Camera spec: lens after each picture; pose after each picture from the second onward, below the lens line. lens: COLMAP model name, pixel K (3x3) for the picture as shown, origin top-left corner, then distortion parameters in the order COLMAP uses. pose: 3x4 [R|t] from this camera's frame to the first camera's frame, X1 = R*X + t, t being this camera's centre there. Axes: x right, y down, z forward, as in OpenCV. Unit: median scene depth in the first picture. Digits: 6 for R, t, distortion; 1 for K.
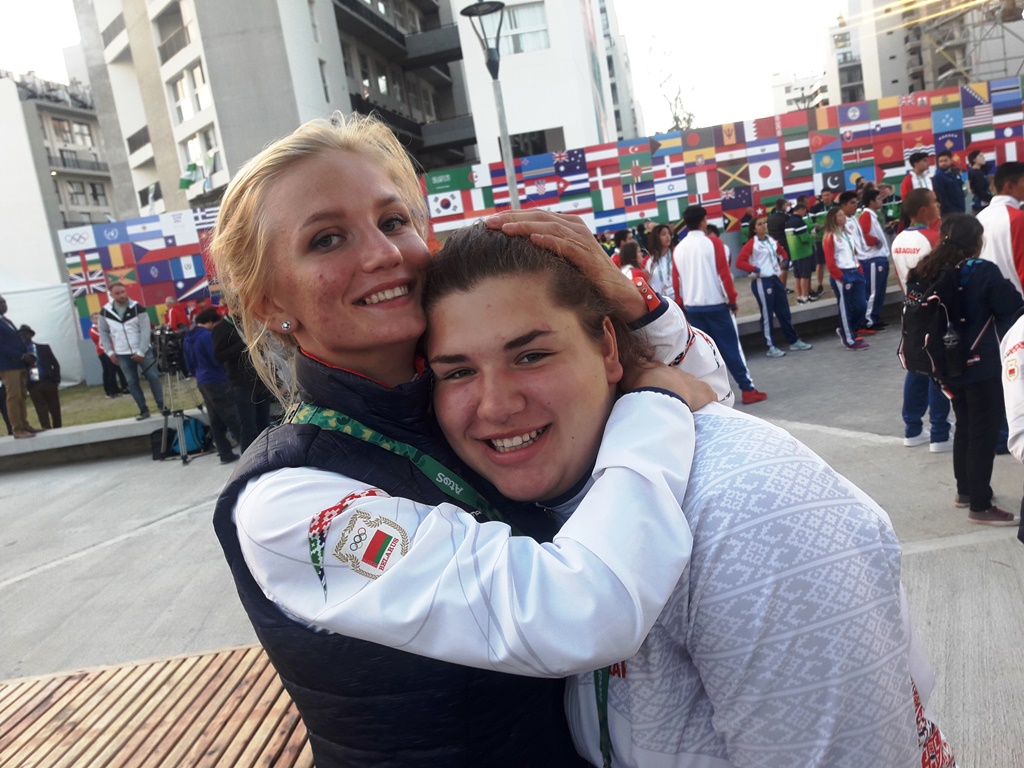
lens RADIAL K [[876.2, 0, 512.0], [0, 876.2, 384.0], [0, 0, 1]] dist [0.003671, -0.104341]
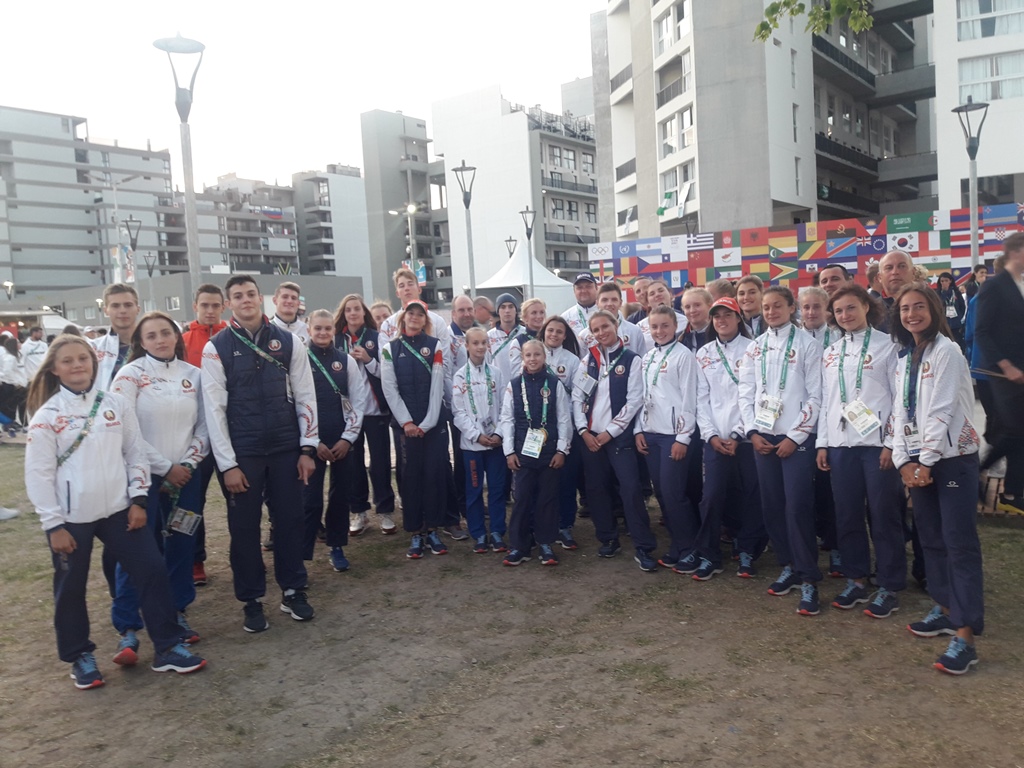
lens RADIAL K [[894.6, 0, 512.0], [0, 894.6, 384.0], [0, 0, 1]] dist [0.008550, -0.007884]
pose [[0.894207, 0.133555, -0.427266, -0.006386], [-0.145292, 0.989375, 0.005183, 0.027396], [0.423419, 0.057443, 0.904111, -0.164221]]
